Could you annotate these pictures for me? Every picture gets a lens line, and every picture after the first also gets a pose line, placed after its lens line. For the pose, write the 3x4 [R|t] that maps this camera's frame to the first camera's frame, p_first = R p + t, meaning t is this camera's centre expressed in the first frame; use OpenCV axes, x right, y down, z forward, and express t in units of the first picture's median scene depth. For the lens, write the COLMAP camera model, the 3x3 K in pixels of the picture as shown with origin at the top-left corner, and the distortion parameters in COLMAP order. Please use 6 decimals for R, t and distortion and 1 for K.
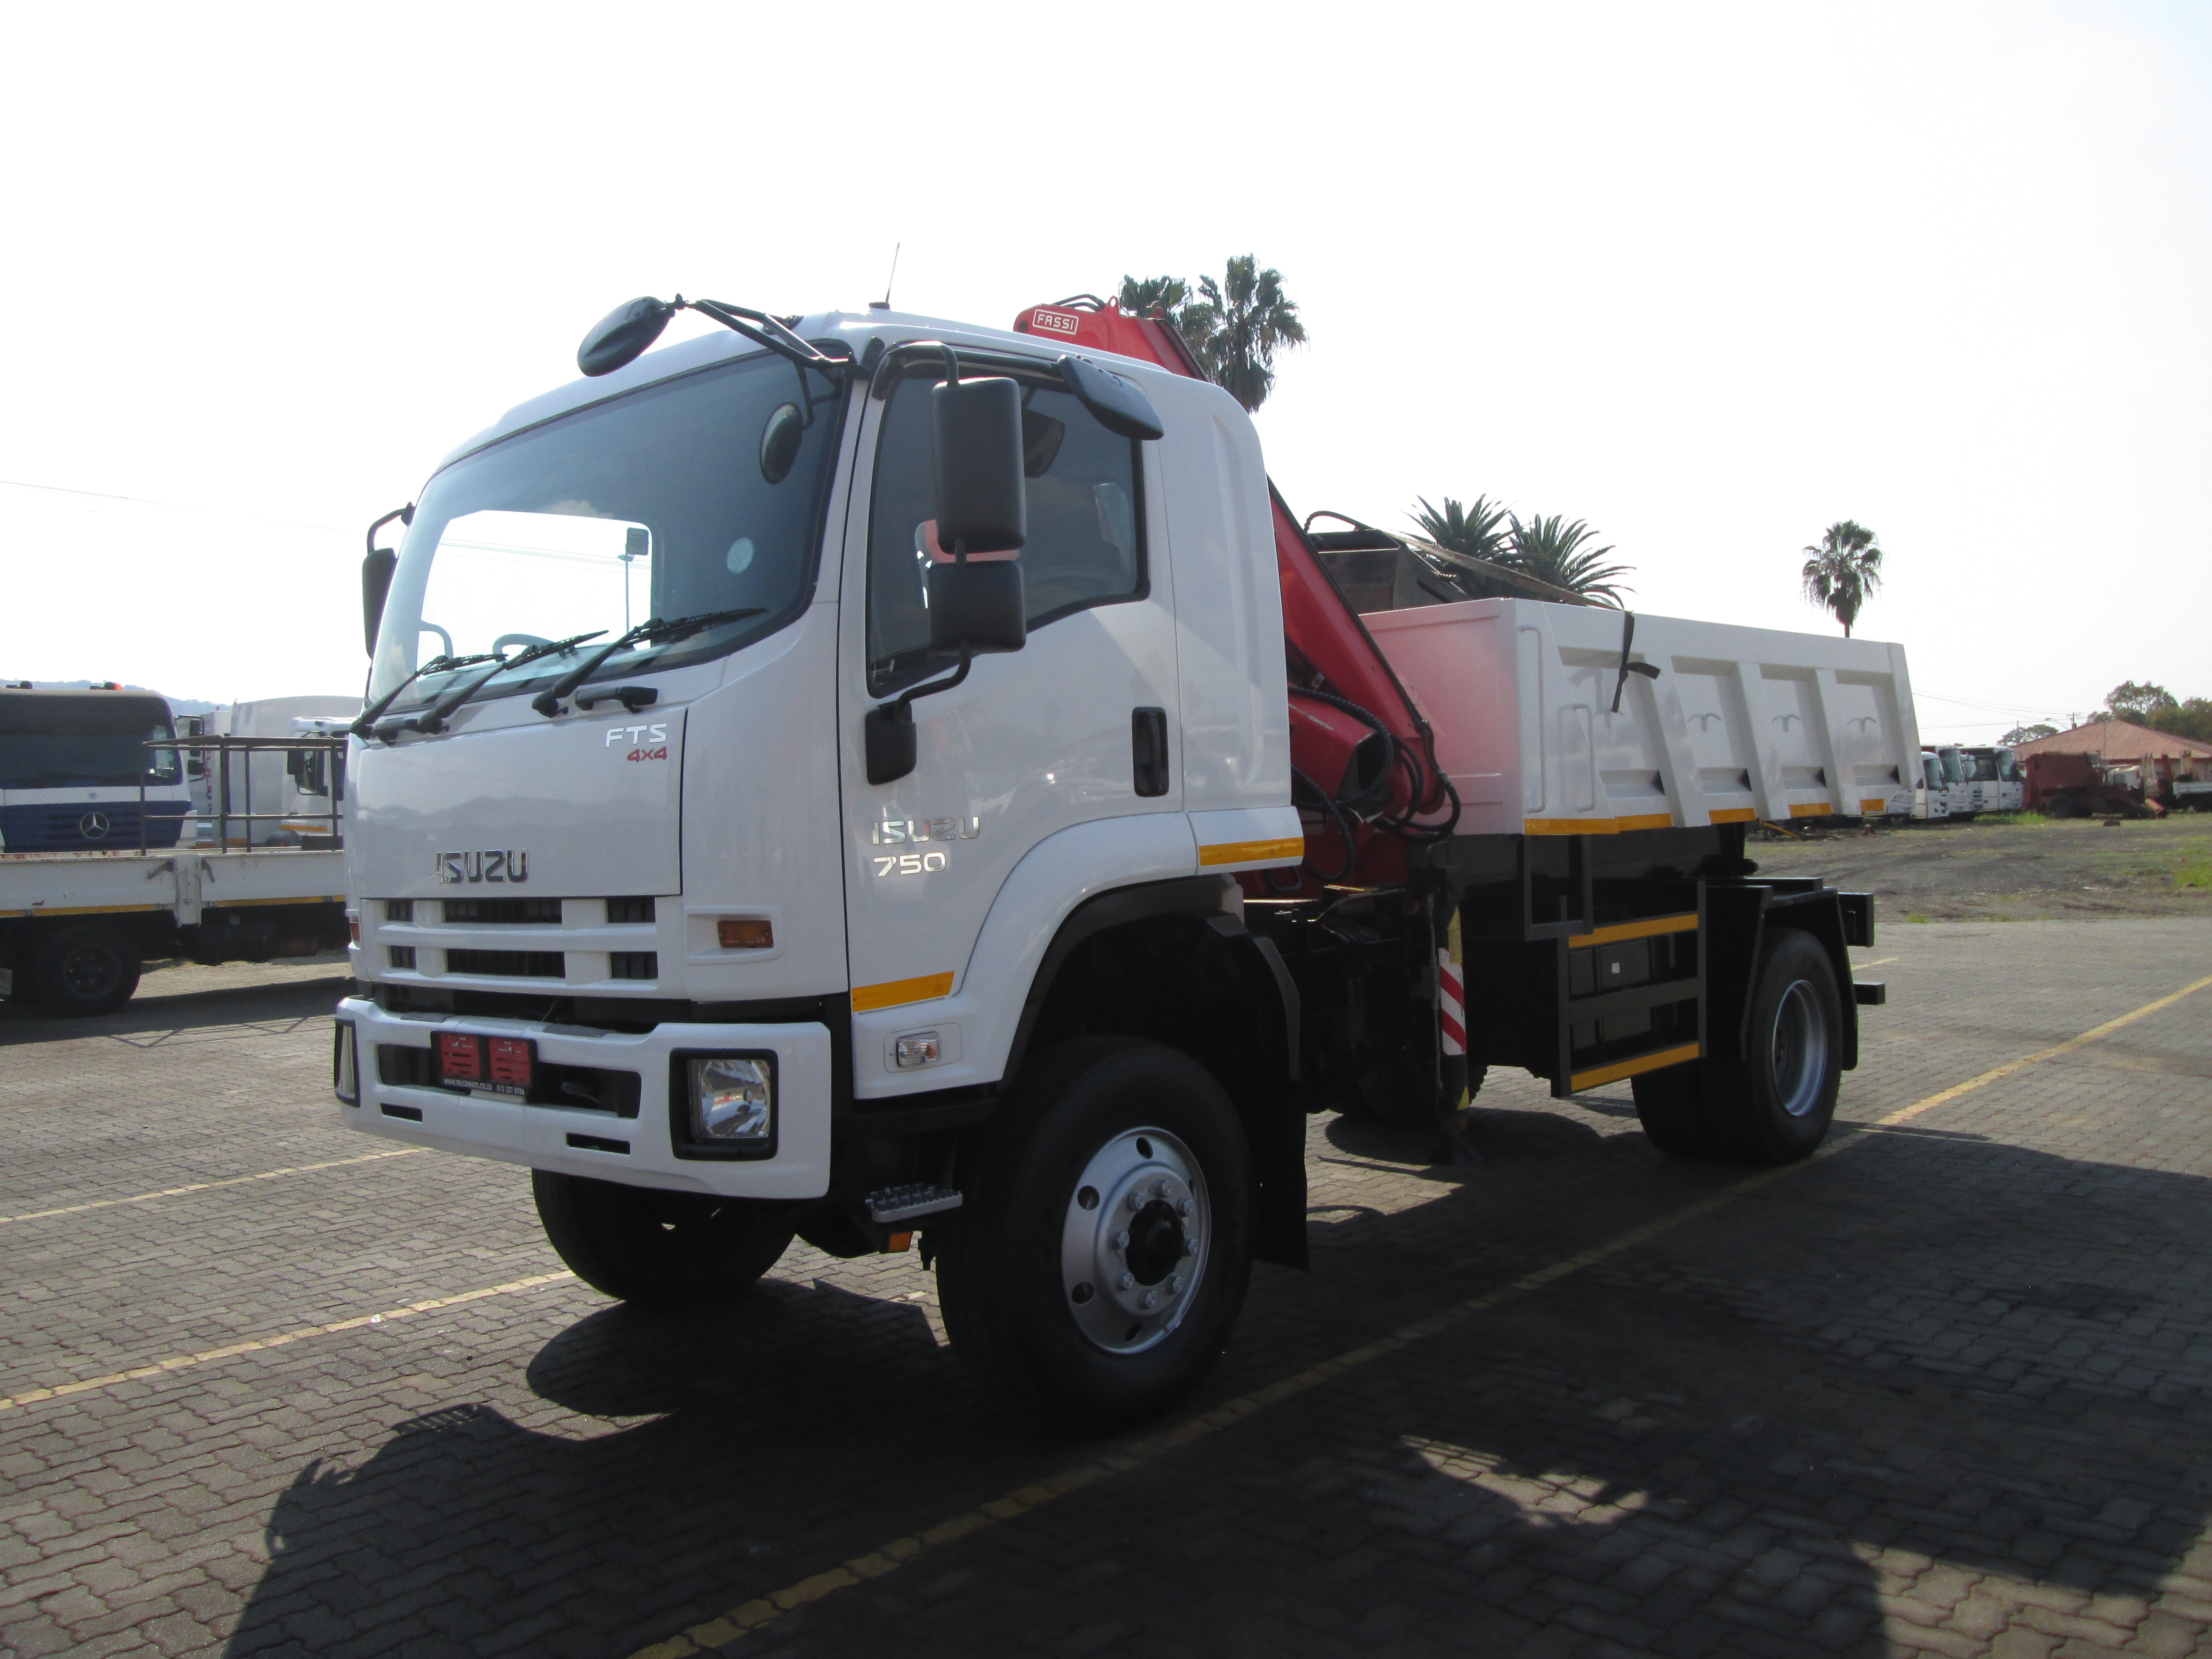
lens RADIAL K [[1802.1, 0, 1112.1], [0, 1802.1, 819.5], [0, 0, 1]] dist [-0.050861, 0.015492]
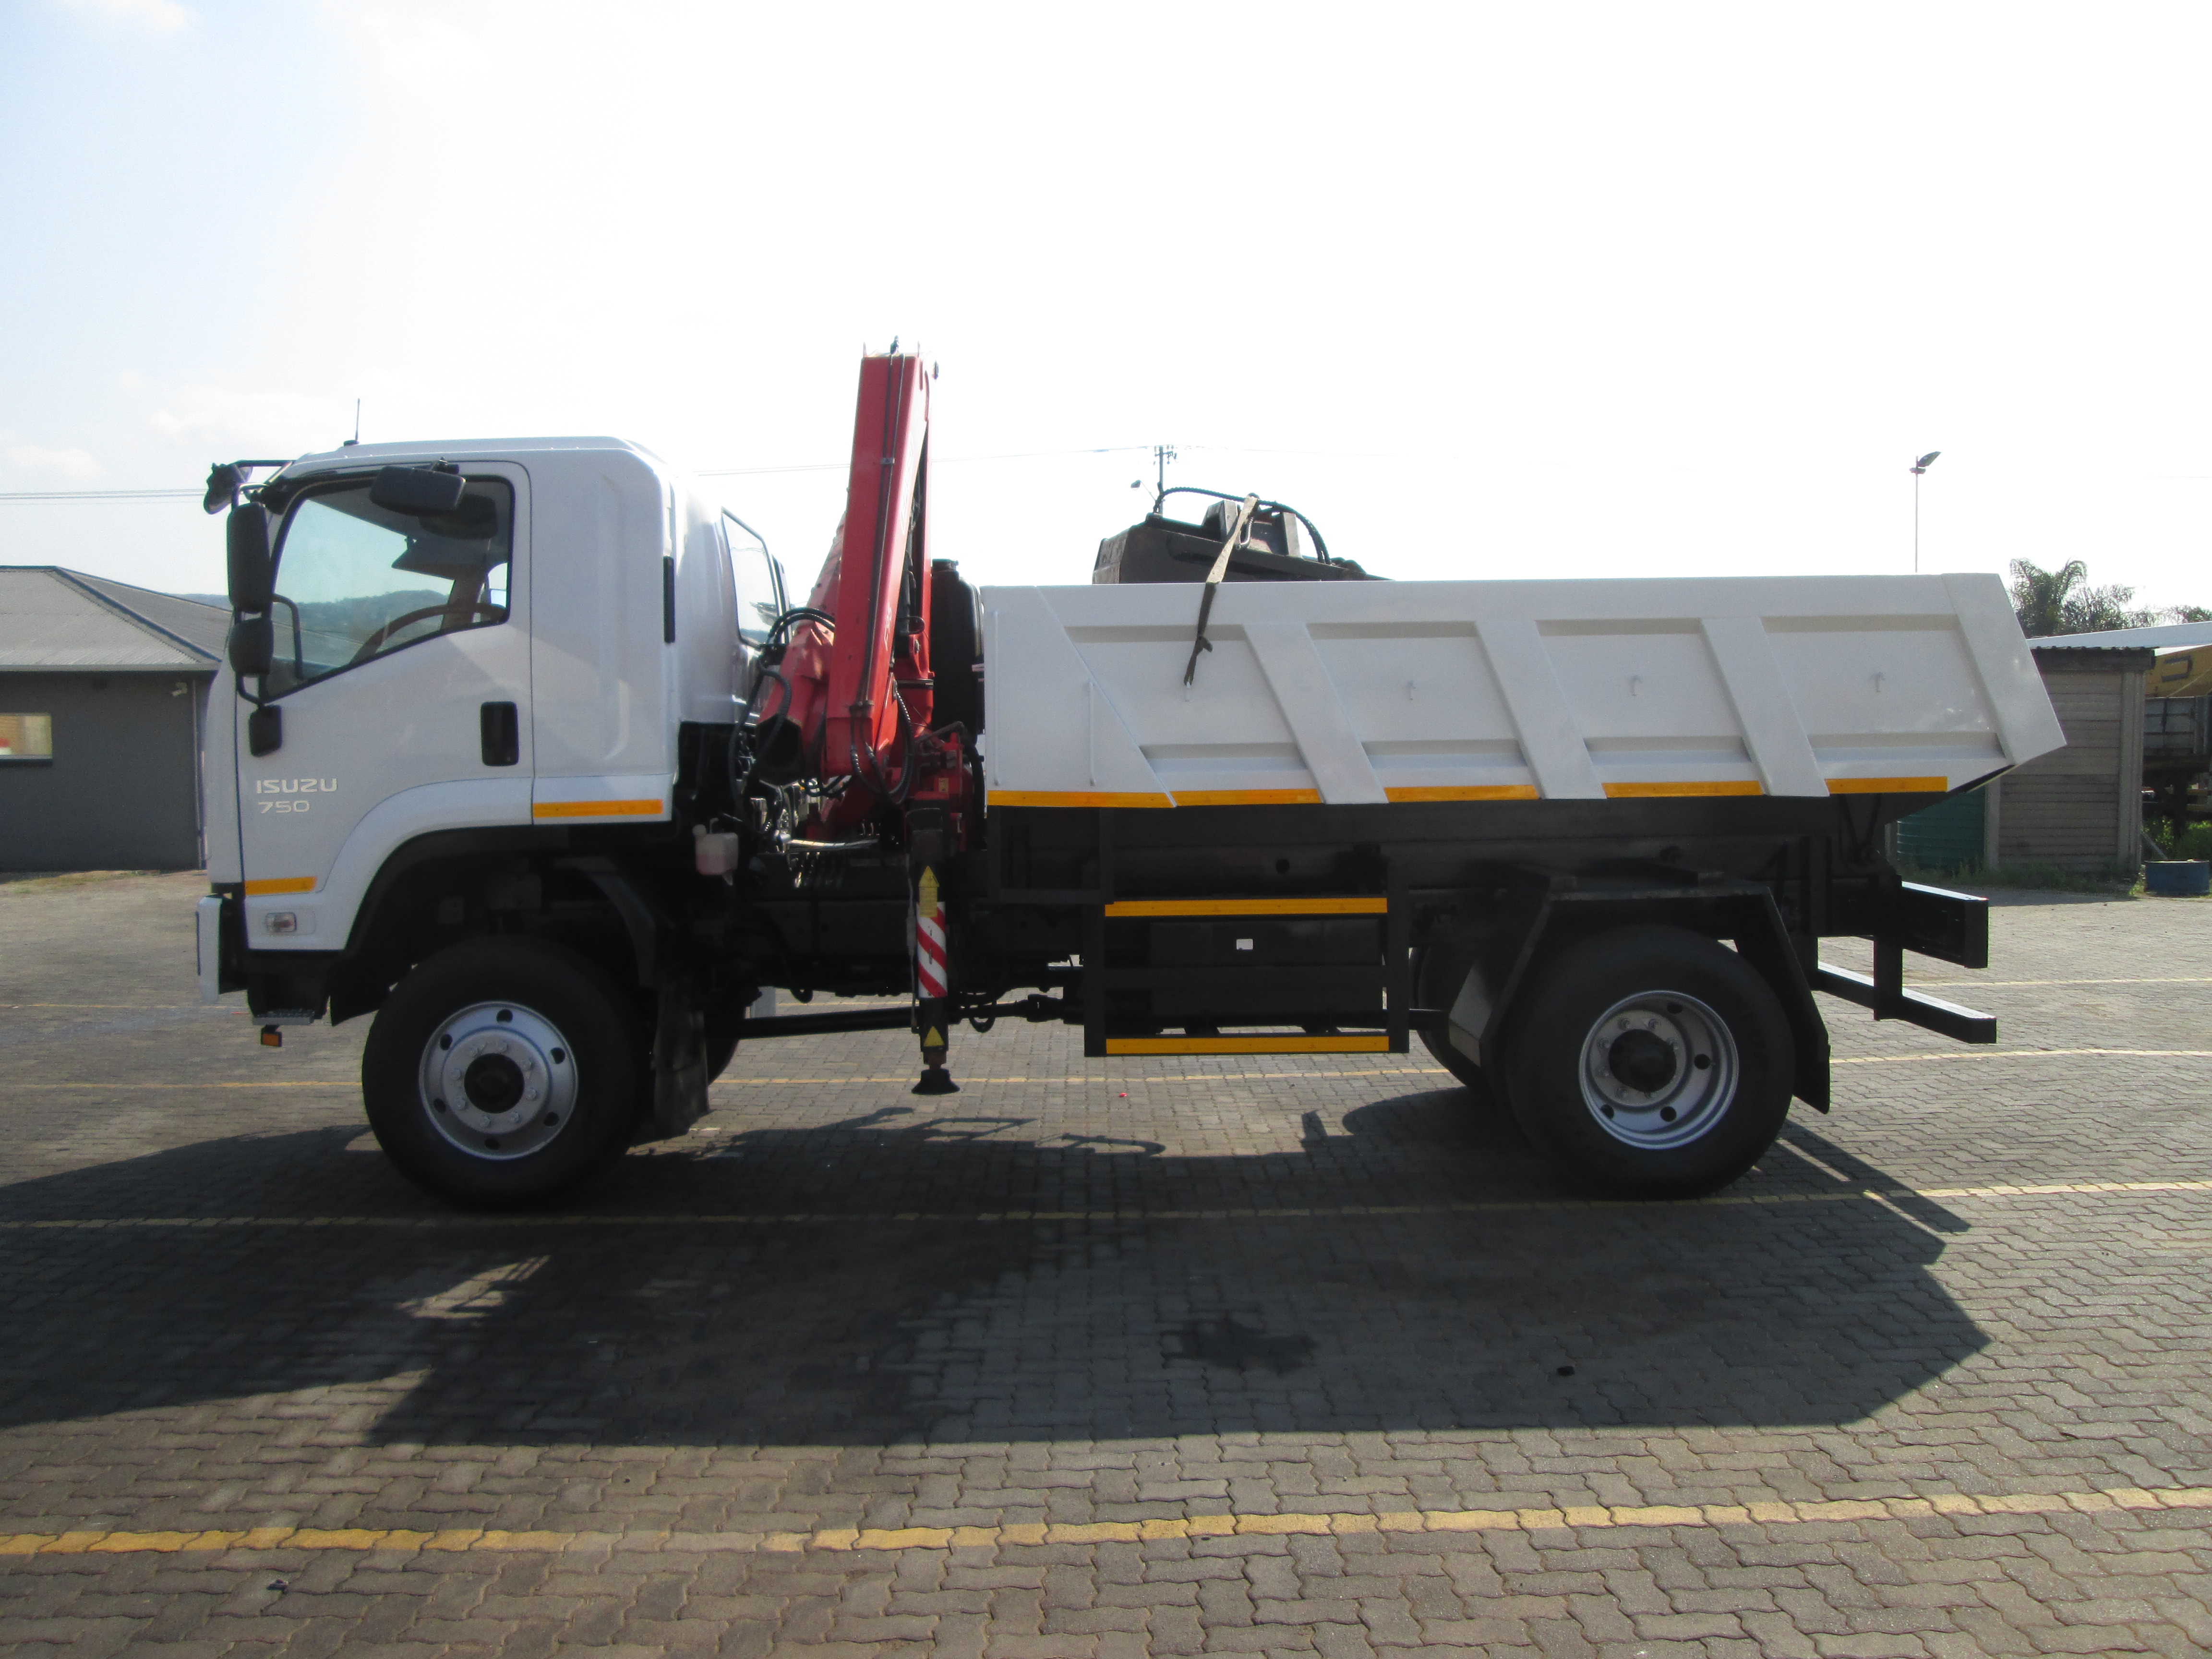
lens RADIAL K [[1802.1, 0, 1112.1], [0, 1802.1, 819.5], [0, 0, 1]] dist [-0.050861, 0.015492]
pose [[0.686806, 0.051016, -0.725048, 1.356976], [-0.015608, 0.998339, 0.055461, -0.055617], [0.726673, -0.026775, 0.686462, 0.394038]]
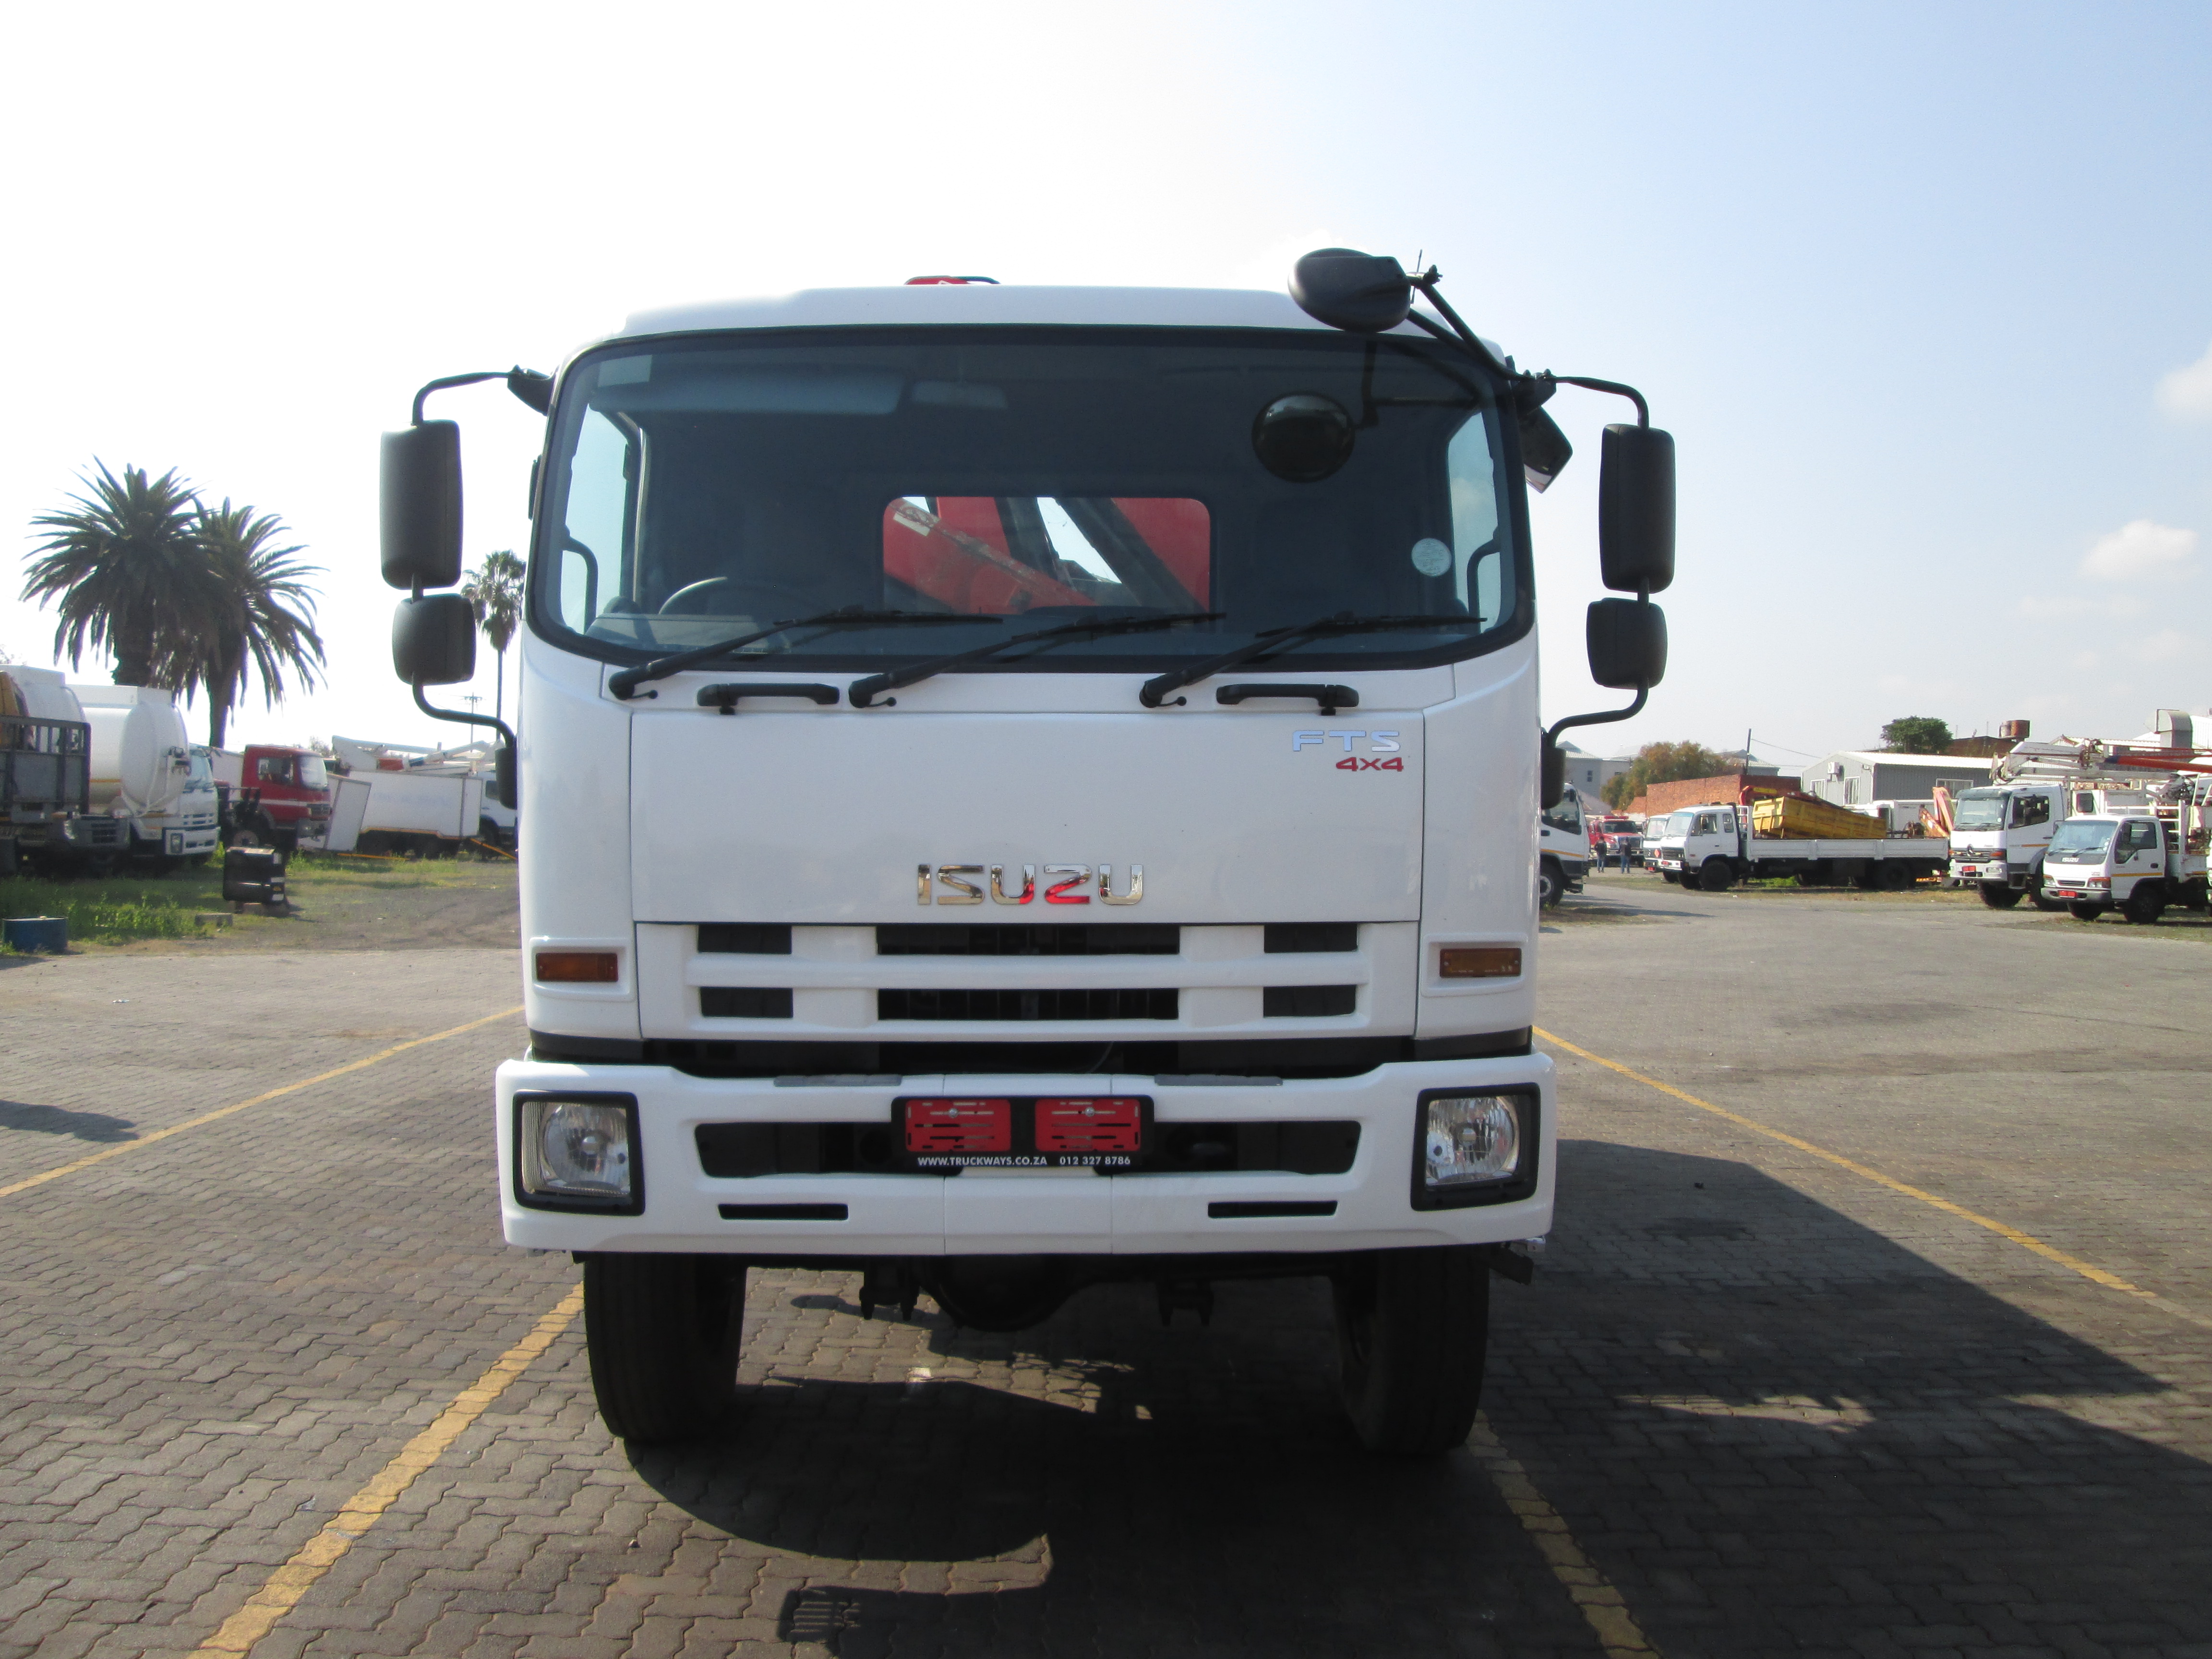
lens RADIAL K [[1821.5, 0, 1093.0], [0, 1821.5, 822.2], [0, 0, 1]] dist [-0.068002, 0.047973]
pose [[0.731503, 0.041144, 0.680596, -0.856333], [-0.034371, 0.999134, -0.023459, 0.016424], [-0.680972, -0.006233, 0.732283, 0.378686]]
